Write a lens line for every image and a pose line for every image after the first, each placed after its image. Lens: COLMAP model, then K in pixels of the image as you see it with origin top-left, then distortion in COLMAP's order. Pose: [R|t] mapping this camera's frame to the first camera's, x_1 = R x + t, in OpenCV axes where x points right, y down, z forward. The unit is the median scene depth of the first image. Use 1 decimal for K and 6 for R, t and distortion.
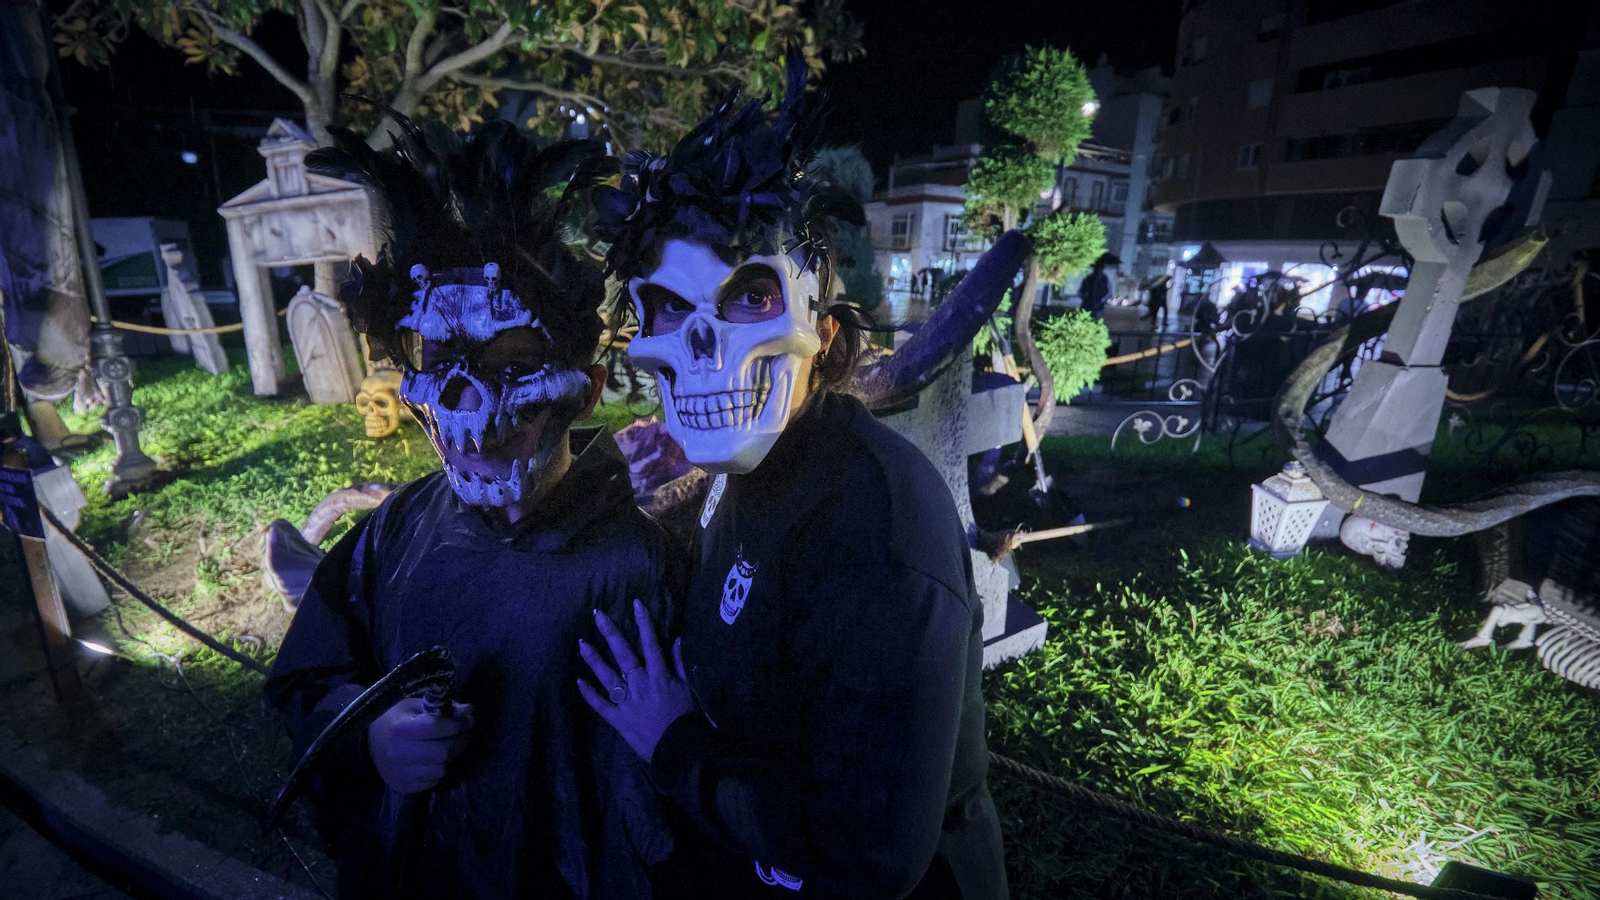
lens RADIAL K [[663.0, 0, 799.9], [0, 663.0, 534.3], [0, 0, 1]] dist [-0.039570, 0.000060]
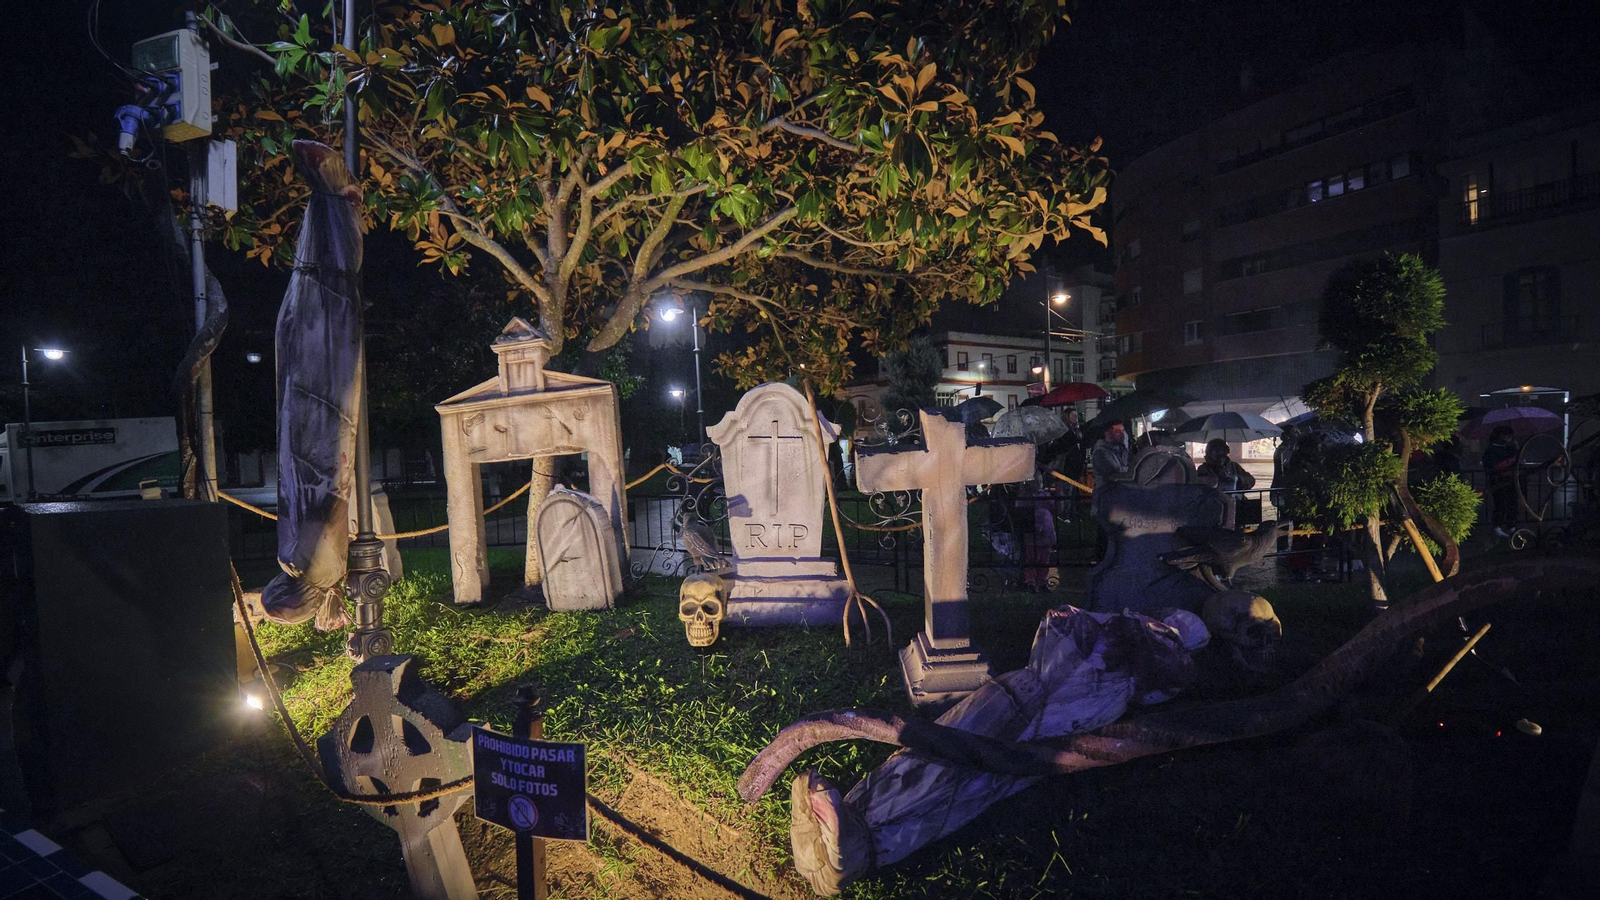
lens RADIAL K [[663.0, 0, 799.9], [0, 663.0, 534.3], [0, 0, 1]] dist [-0.039570, 0.000060]
pose [[0.994172, -0.057902, 0.090938, -0.493334], [0.078459, 0.967104, -0.241978, -0.060514], [-0.073936, 0.247702, 0.966011, 0.086428]]
